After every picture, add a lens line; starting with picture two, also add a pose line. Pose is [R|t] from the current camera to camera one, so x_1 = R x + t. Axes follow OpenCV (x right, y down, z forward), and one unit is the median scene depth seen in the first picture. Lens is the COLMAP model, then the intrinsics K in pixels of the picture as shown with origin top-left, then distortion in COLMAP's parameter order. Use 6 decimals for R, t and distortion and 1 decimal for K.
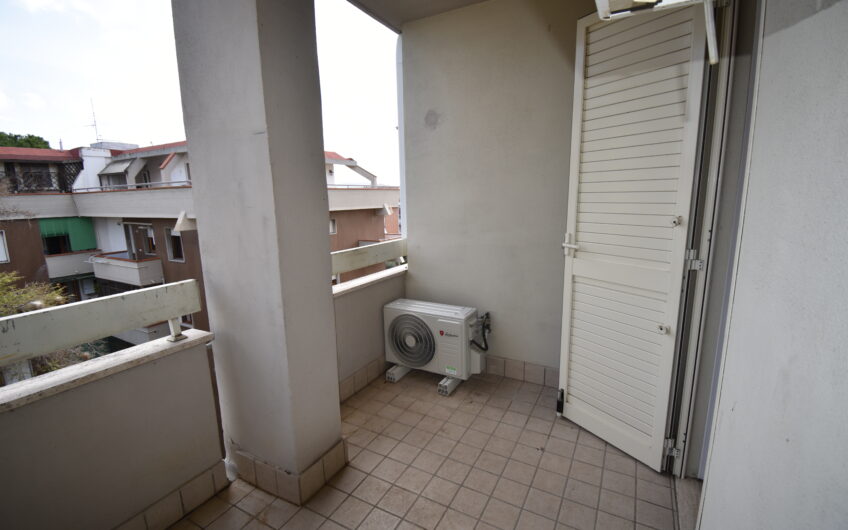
lens RADIAL K [[378.2, 0, 422.2], [0, 378.2, 263.0], [0, 0, 1]] dist [0.001002, -0.008261]
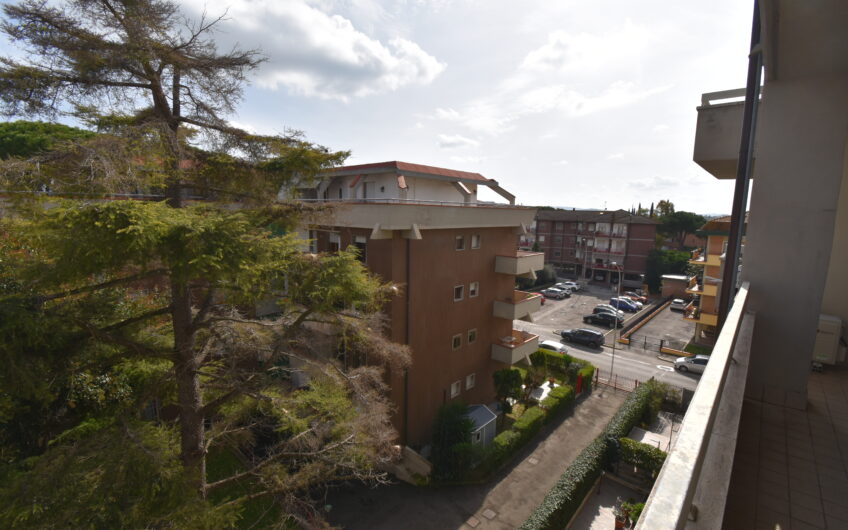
lens RADIAL K [[378.2, 0, 427.5], [0, 378.2, 267.3], [0, 0, 1]] dist [0.001002, -0.008261]
pose [[0.976358, 0.070533, -0.204328, -0.134565], [-0.076626, 0.996816, -0.022052, 0.011246], [0.202122, 0.037188, 0.978654, -0.083349]]
